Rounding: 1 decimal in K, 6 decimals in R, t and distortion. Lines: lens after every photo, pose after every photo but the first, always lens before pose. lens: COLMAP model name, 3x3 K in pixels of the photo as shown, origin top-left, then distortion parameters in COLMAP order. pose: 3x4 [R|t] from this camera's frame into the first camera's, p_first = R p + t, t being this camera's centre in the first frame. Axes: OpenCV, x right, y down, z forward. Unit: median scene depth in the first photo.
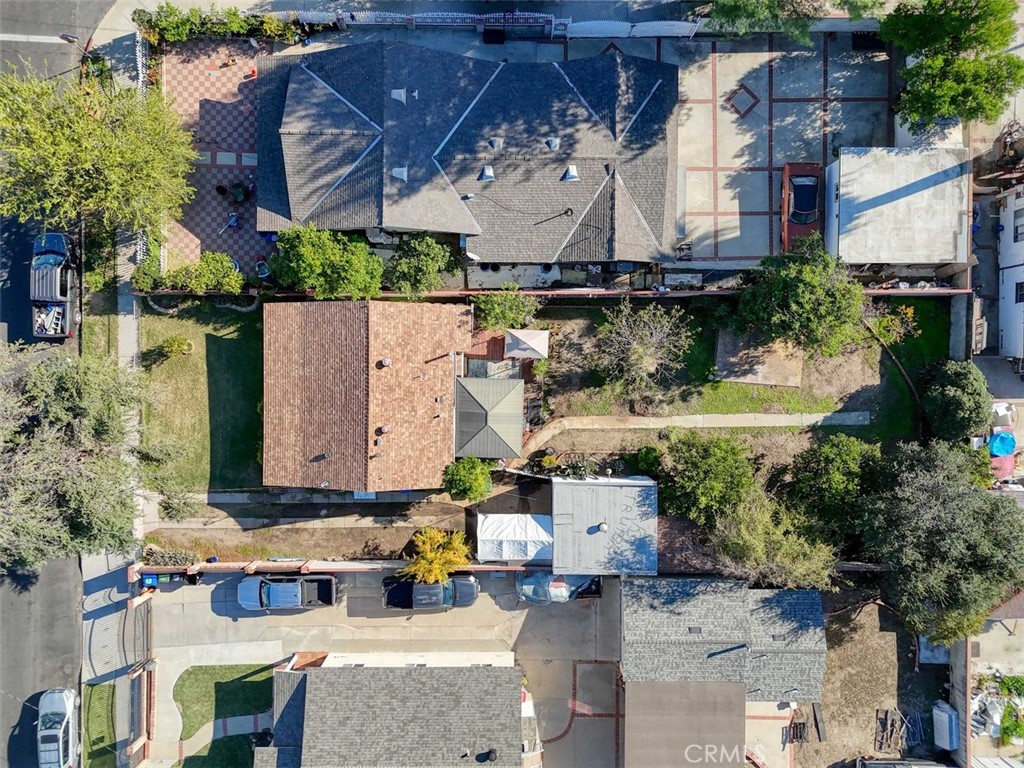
lens RADIAL K [[754.9, 0, 509.3], [0, 754.9, 384.3], [0, 0, 1]] dist [0.076664, -0.072273]
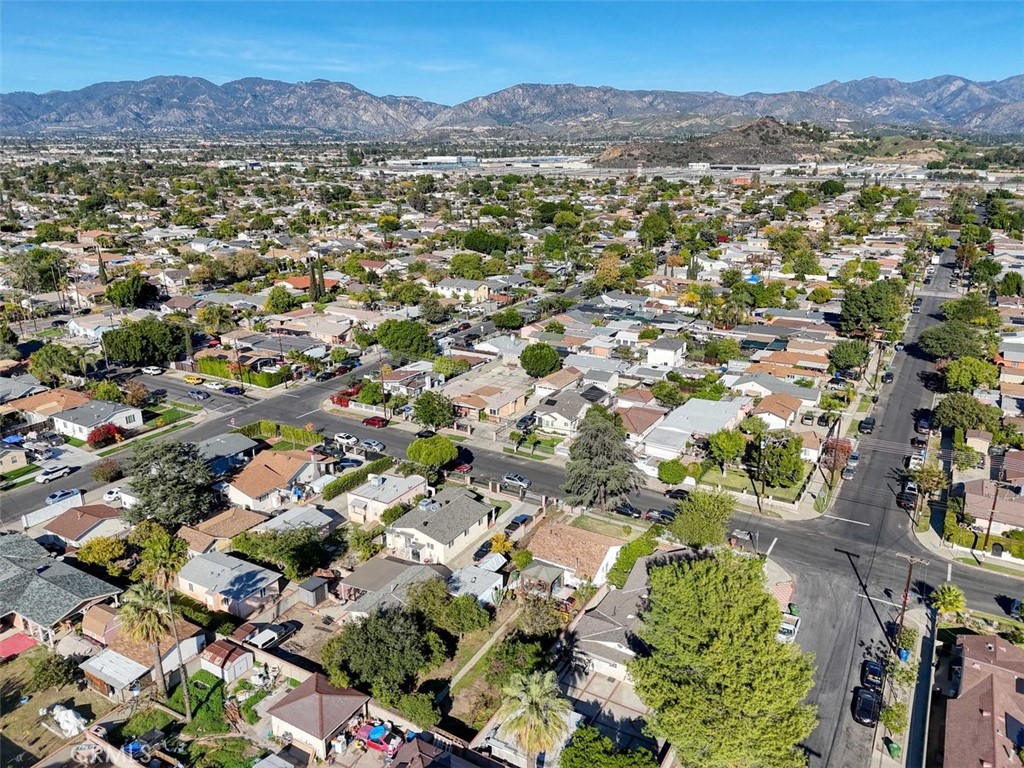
lens RADIAL K [[754.9, 0, 509.3], [0, 754.9, 384.3], [0, 0, 1]] dist [0.076664, -0.072273]
pose [[-0.508890, 0.253089, -0.822786, 1.604704], [-0.860731, -0.164220, 0.481844, -0.798085], [-0.013168, 0.953403, 0.301412, -0.179158]]
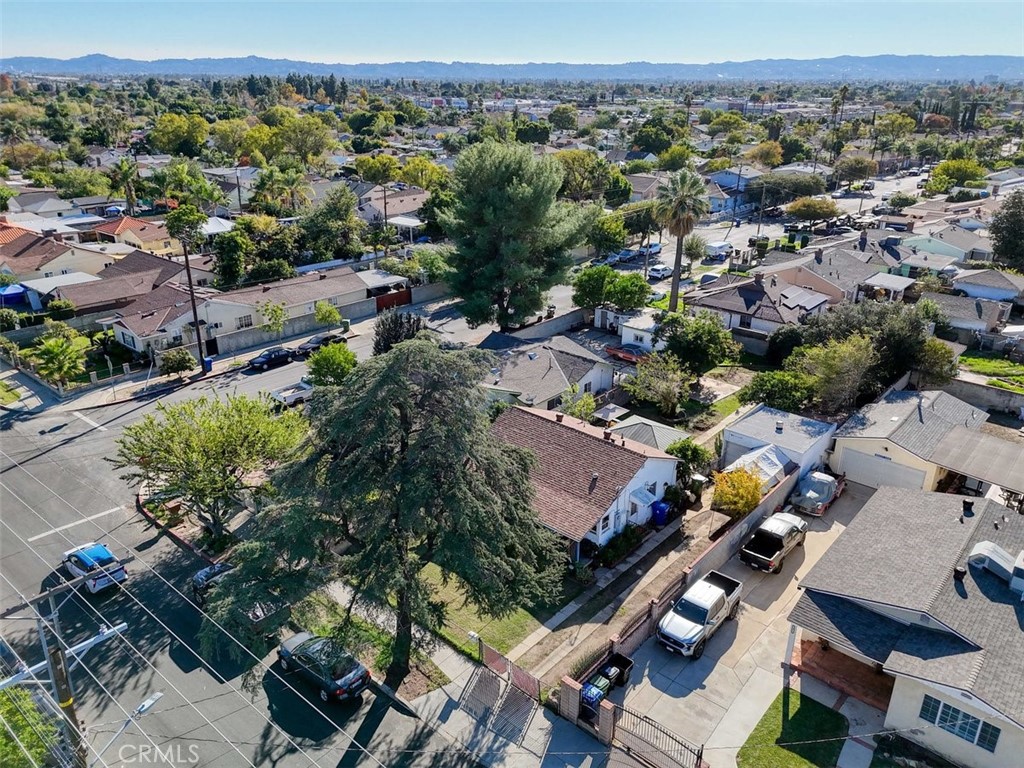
lens RADIAL K [[754.9, 0, 509.3], [0, 754.9, 384.3], [0, 0, 1]] dist [0.076664, -0.072273]
pose [[0.654046, -0.287688, 0.699613, -0.902677], [0.756404, 0.238026, -0.609259, 0.542650], [0.008750, 0.927674, 0.373289, 0.464296]]
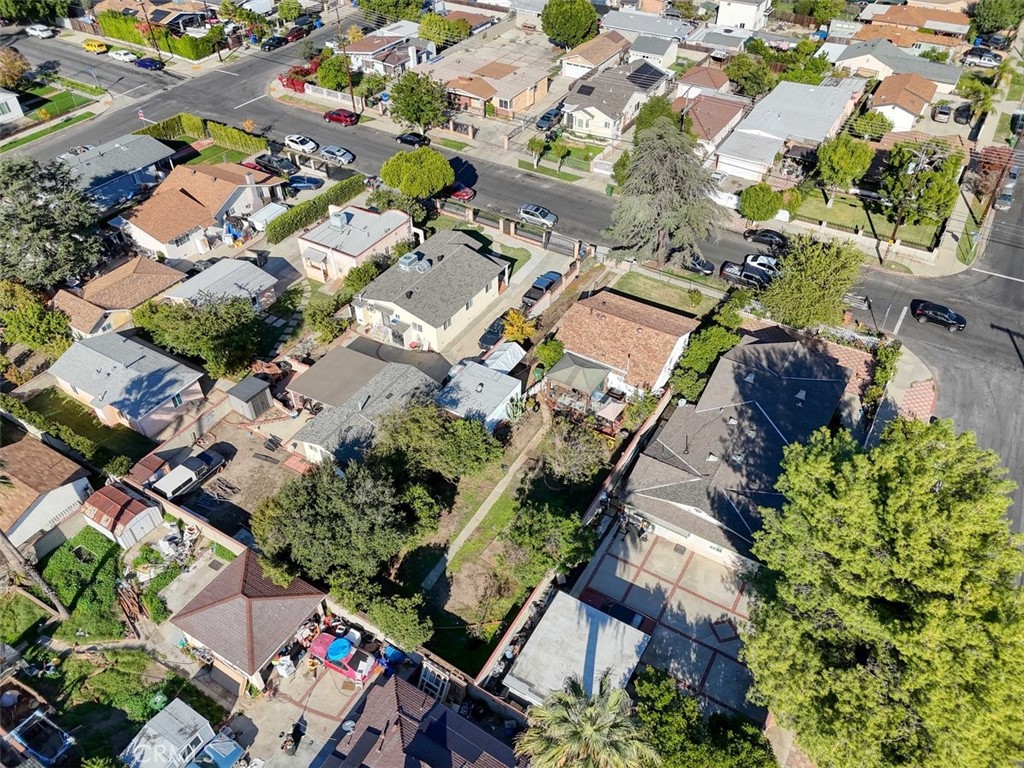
lens RADIAL K [[754.9, 0, 509.3], [0, 754.9, 384.3], [0, 0, 1]] dist [0.076664, -0.072273]
pose [[-0.517895, 0.563910, -0.643266, 0.980569], [-0.855332, -0.353529, 0.378714, -0.397084], [-0.013852, 0.746340, 0.665421, -0.001997]]
